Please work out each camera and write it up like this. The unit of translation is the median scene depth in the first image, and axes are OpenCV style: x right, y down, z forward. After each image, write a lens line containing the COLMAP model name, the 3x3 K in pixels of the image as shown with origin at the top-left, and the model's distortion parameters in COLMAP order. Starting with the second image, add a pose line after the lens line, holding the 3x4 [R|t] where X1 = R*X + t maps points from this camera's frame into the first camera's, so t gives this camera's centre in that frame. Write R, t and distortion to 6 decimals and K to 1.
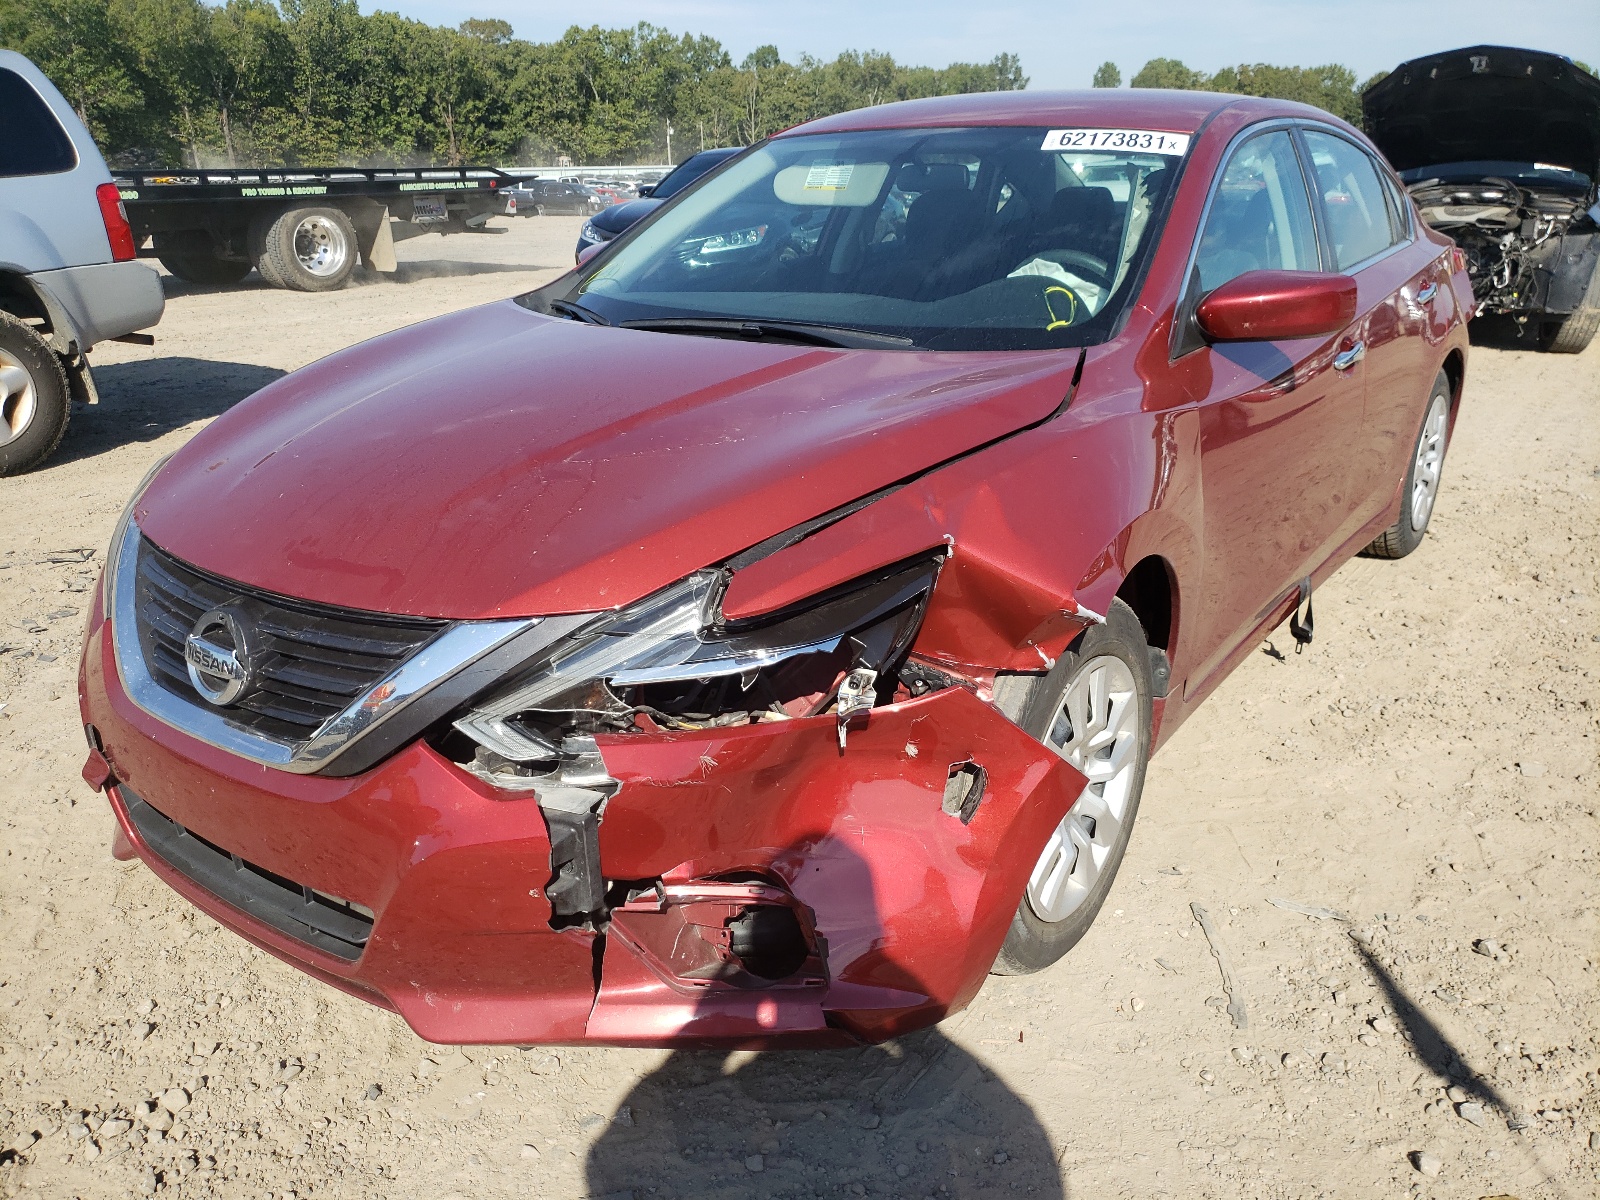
lens RADIAL K [[1210.5, 0, 790.5], [0, 1210.5, 594.3], [0, 0, 1]] dist [0.032384, -0.025106]
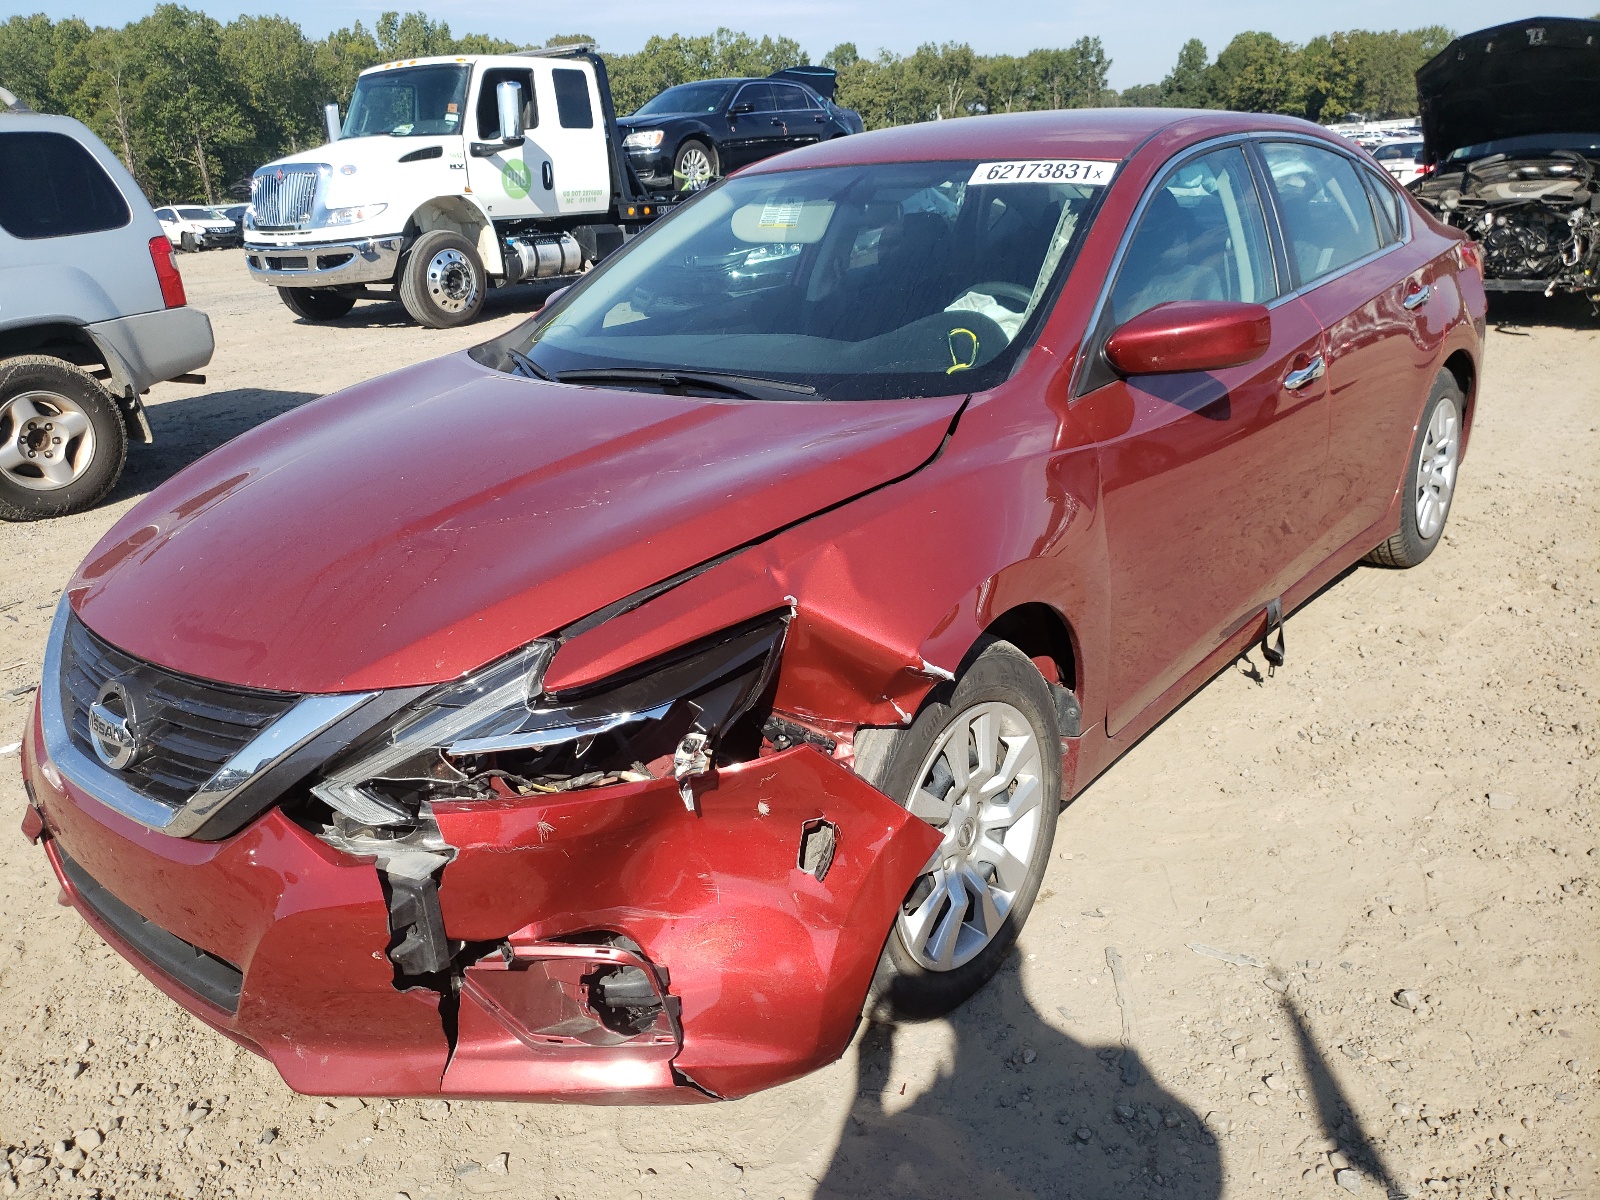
lens RADIAL K [[1210.5, 0, 769.3], [0, 1210.5, 565.6], [0, 0, 1]] dist [0.032384, -0.025106]
pose [[0.995569, -0.022908, -0.091196, 0.162784], [0.021133, 0.999569, -0.020375, -0.043315], [0.091623, 0.018357, 0.995625, -0.012535]]
